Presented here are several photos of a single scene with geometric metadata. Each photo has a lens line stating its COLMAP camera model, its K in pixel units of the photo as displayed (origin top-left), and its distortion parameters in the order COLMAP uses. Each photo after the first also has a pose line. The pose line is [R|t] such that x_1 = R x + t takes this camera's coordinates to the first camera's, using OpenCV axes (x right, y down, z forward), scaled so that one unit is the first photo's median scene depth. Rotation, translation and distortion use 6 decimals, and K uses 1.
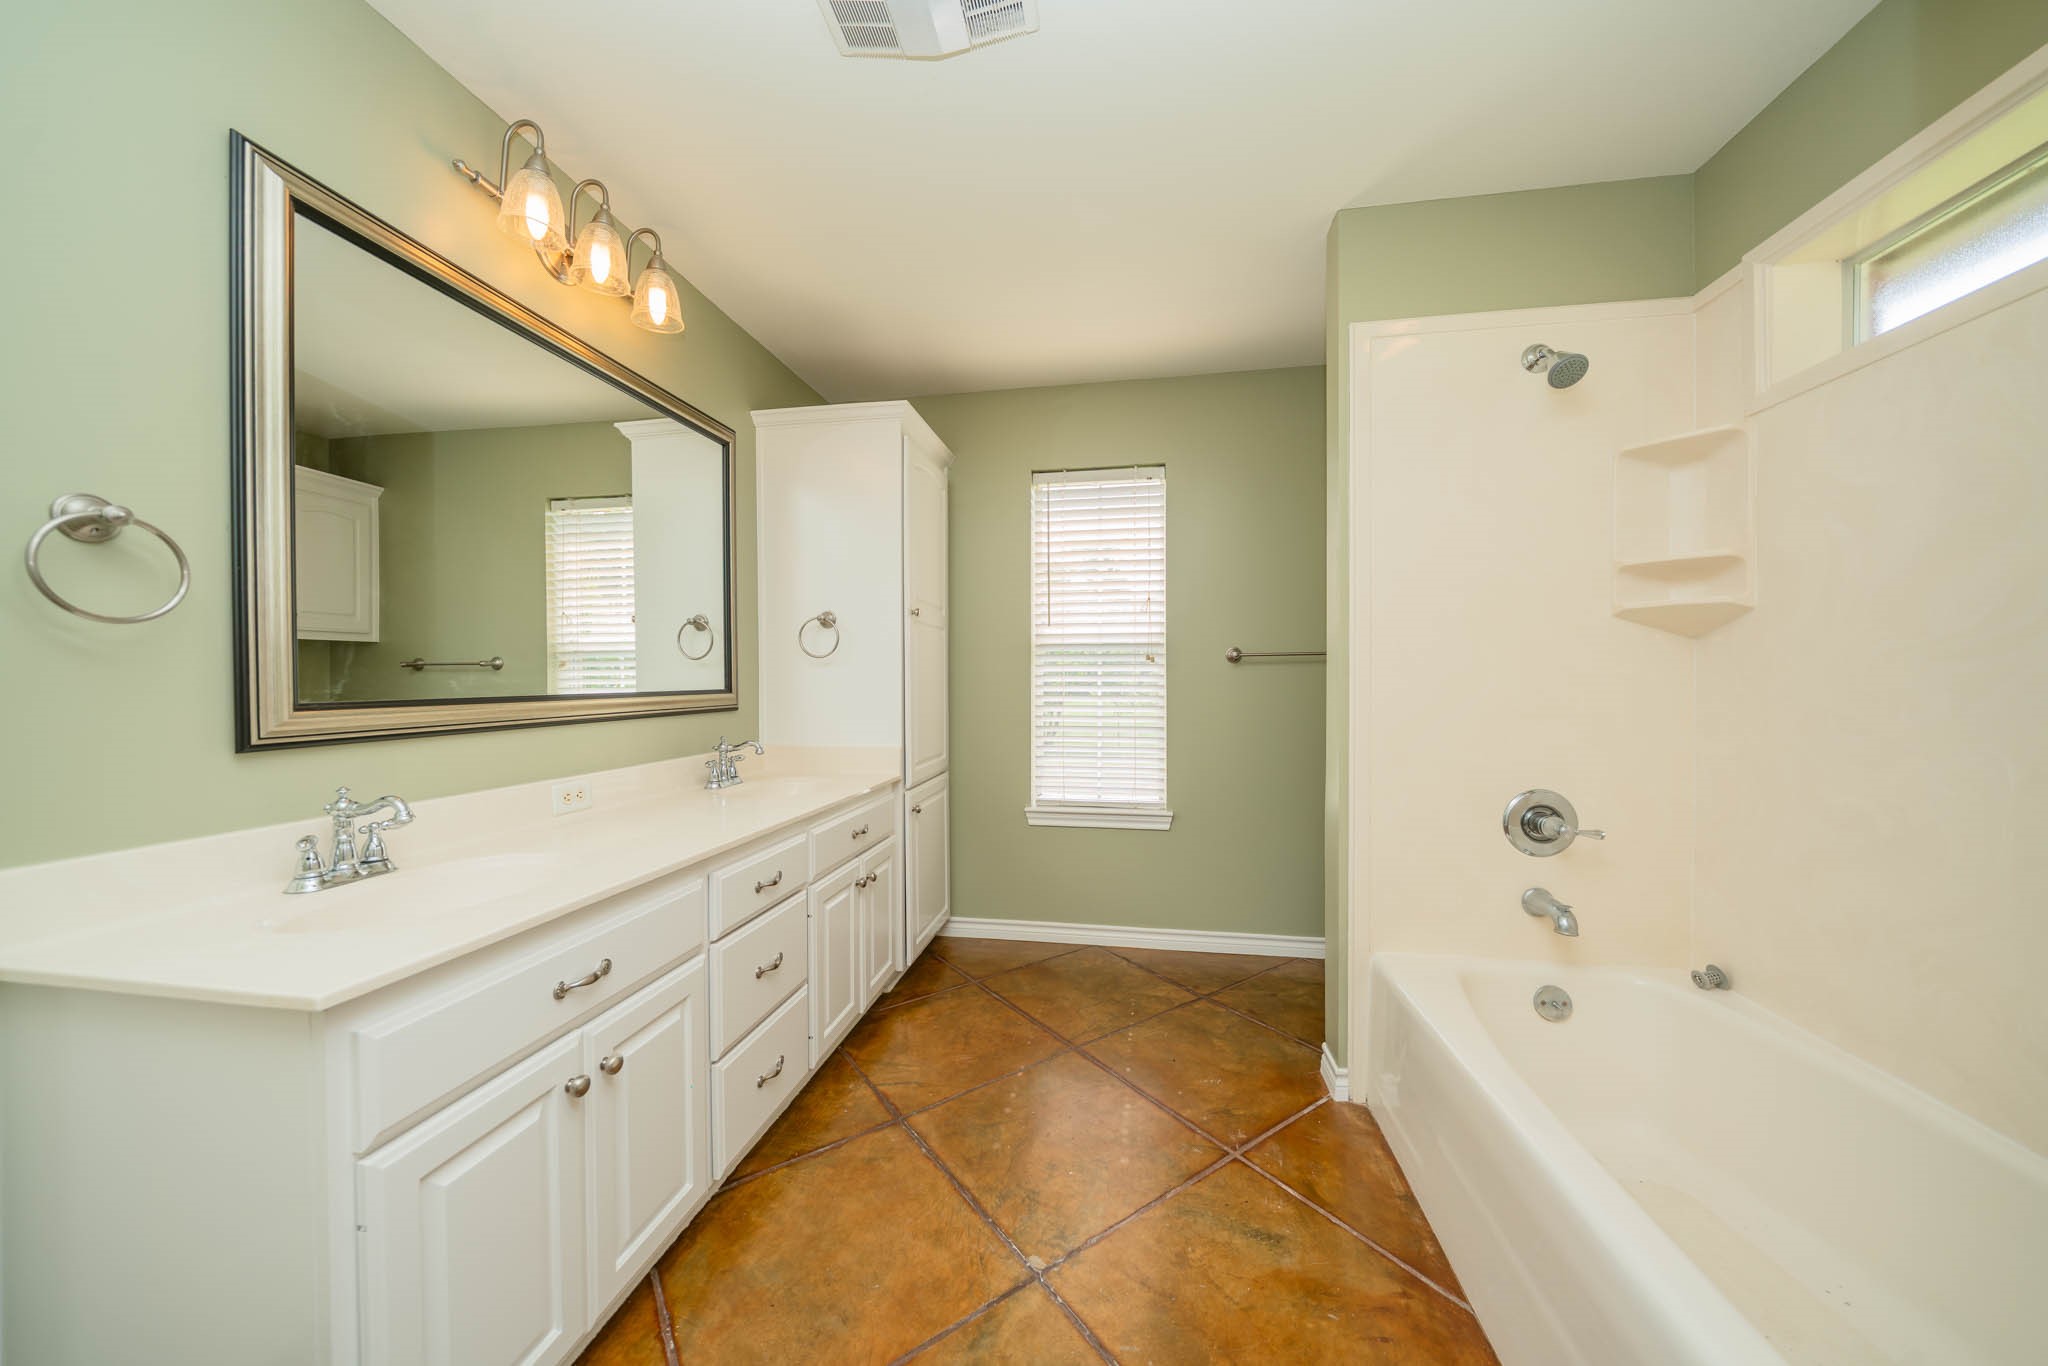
lens RADIAL K [[698.2, 0, 1024.0], [0, 698.2, 683.0], [0, 0, 1]] dist [0.000164, 0.000006]
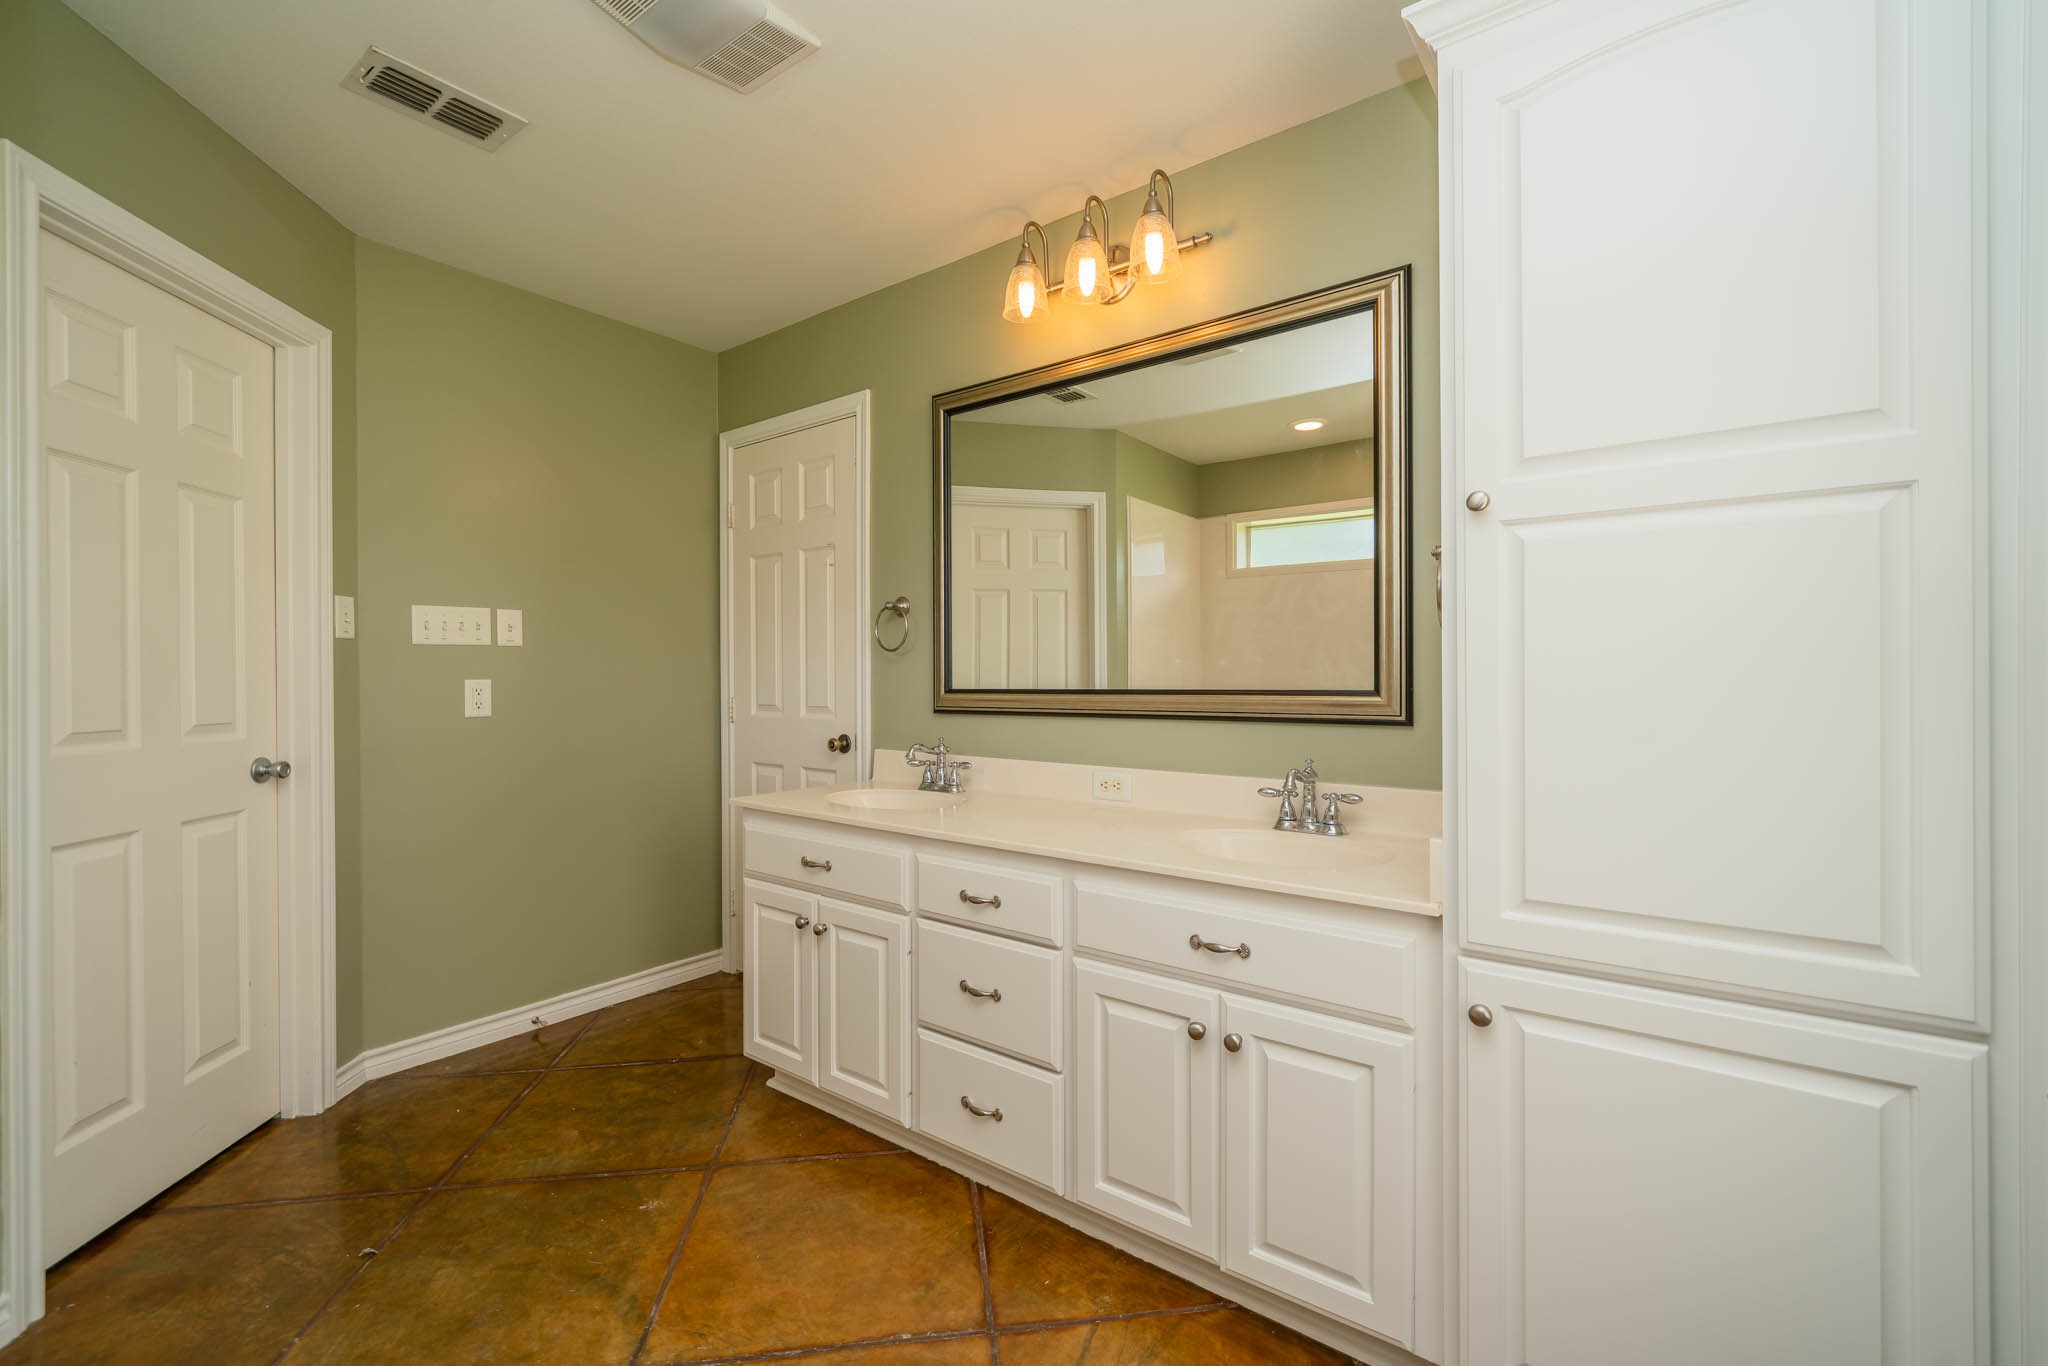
lens RADIAL K [[806.6, 0, 991.9], [0, 806.6, 676.7], [0, 0, 1]] dist [-0.001267, -0.000047]
pose [[-0.454740, 0.003645, -0.890617, 0.566714], [0.001183, 0.999993, 0.003488, -0.008518], [0.890624, 0.000533, -0.454741, 1.500019]]
